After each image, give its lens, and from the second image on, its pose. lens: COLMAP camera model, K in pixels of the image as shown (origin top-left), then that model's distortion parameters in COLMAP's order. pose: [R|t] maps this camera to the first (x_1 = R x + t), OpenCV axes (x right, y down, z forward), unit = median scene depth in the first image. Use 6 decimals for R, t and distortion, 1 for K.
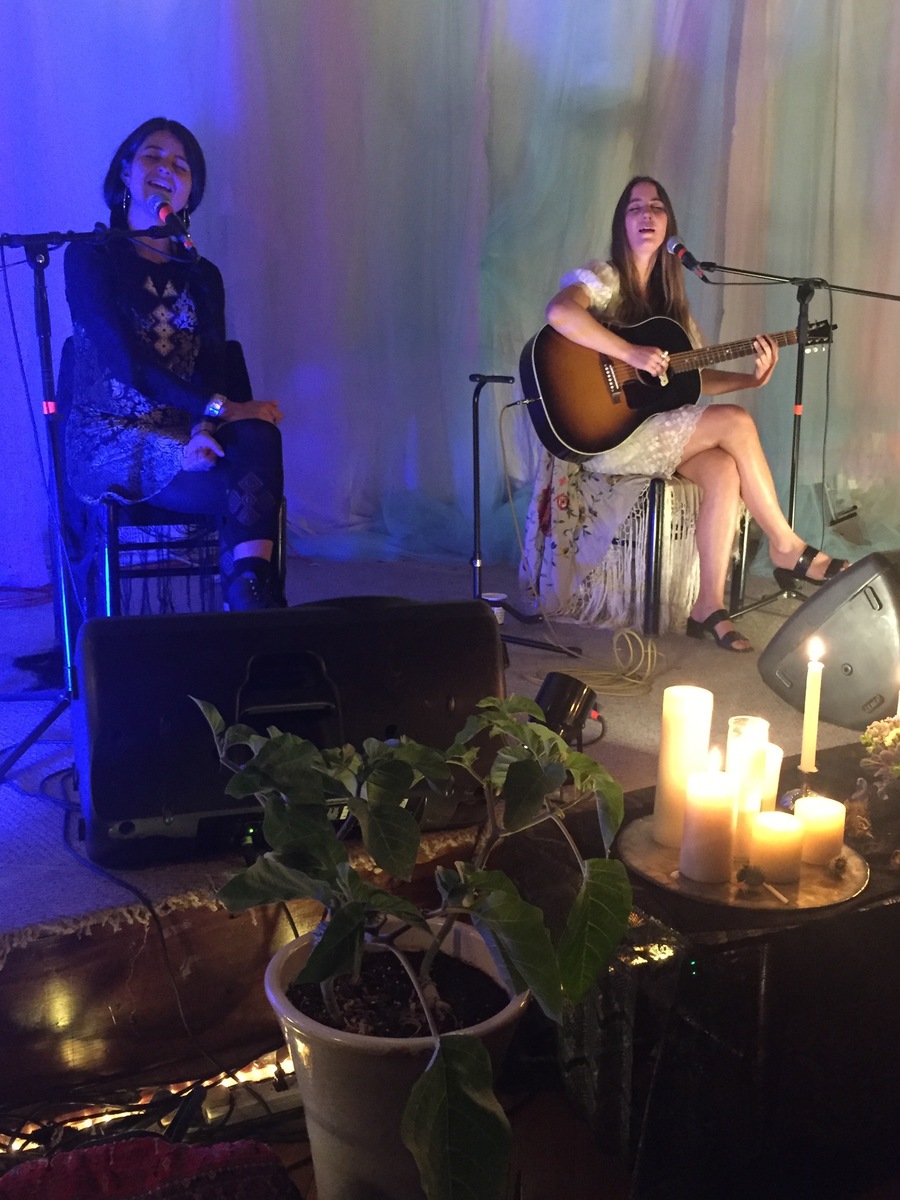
lens RADIAL K [[1234.3, 0, 455.6], [0, 1234.3, 598.9], [0, 0, 1]] dist [0.060721, 0.000000]
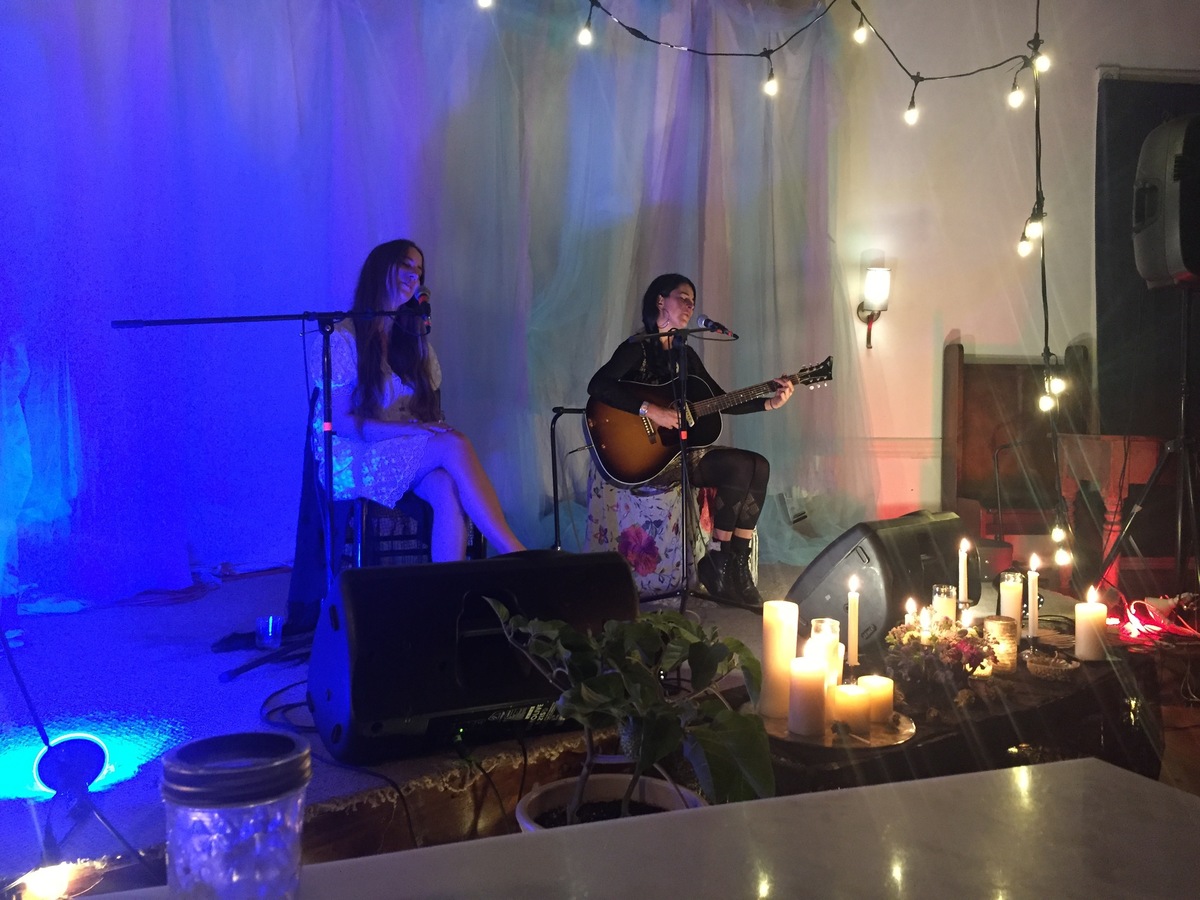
lens RADIAL K [[1018.0, 0, 599.0], [0, 1018.0, 453.6], [0, 0, 1]] dist [0.077853, -0.099454]
pose [[0.986535, -0.018168, 0.162536, -0.196640], [0.044518, 0.986116, -0.159982, 0.079866], [-0.157373, 0.165064, 0.973647, -0.133050]]
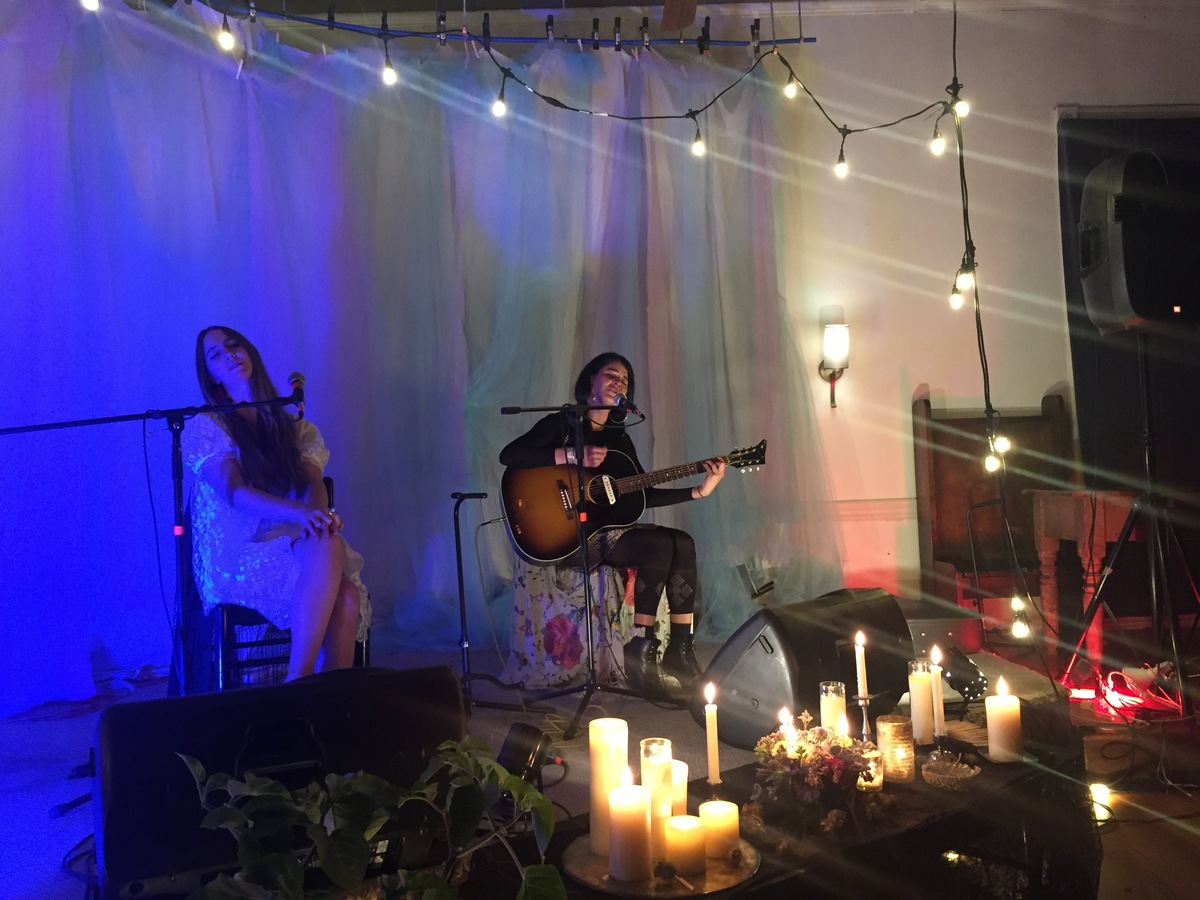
lens RADIAL K [[1018.0, 0, 602.2], [0, 1018.0, 453.7], [0, 0, 1]] dist [0.077853, -0.099454]
pose [[0.990713, -0.053457, 0.125018, 0.063668], [0.080169, 0.972301, -0.219555, 0.035851], [-0.109819, 0.227539, 0.967557, -0.065854]]
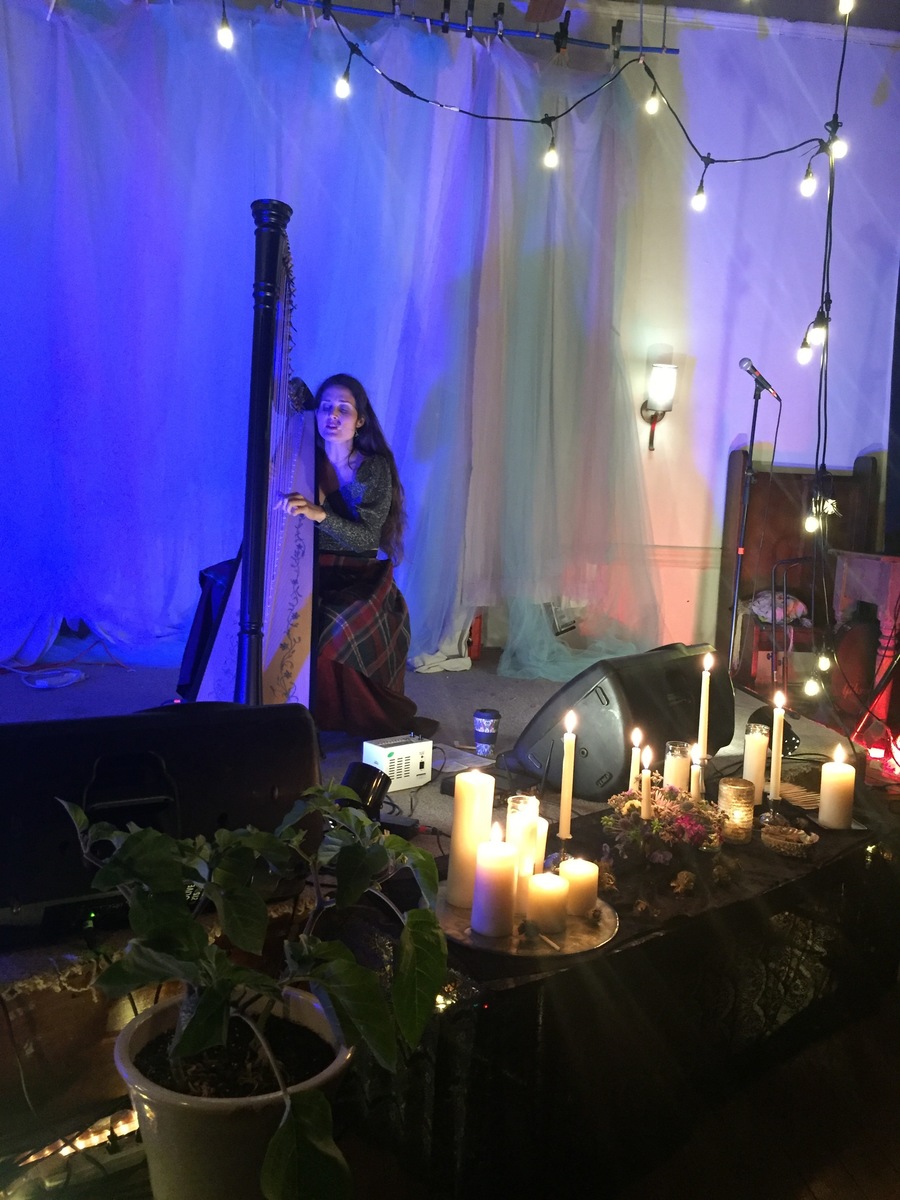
lens RADIAL K [[1018.0, 0, 450.9], [0, 1018.0, 601.5], [0, 0, 1]] dist [0.077853, -0.099454]
pose [[0.979103, 0.005223, 0.203297, -0.039942], [0.013054, 0.995994, -0.088461, -0.008438], [-0.202945, 0.089266, 0.975113, 0.003073]]
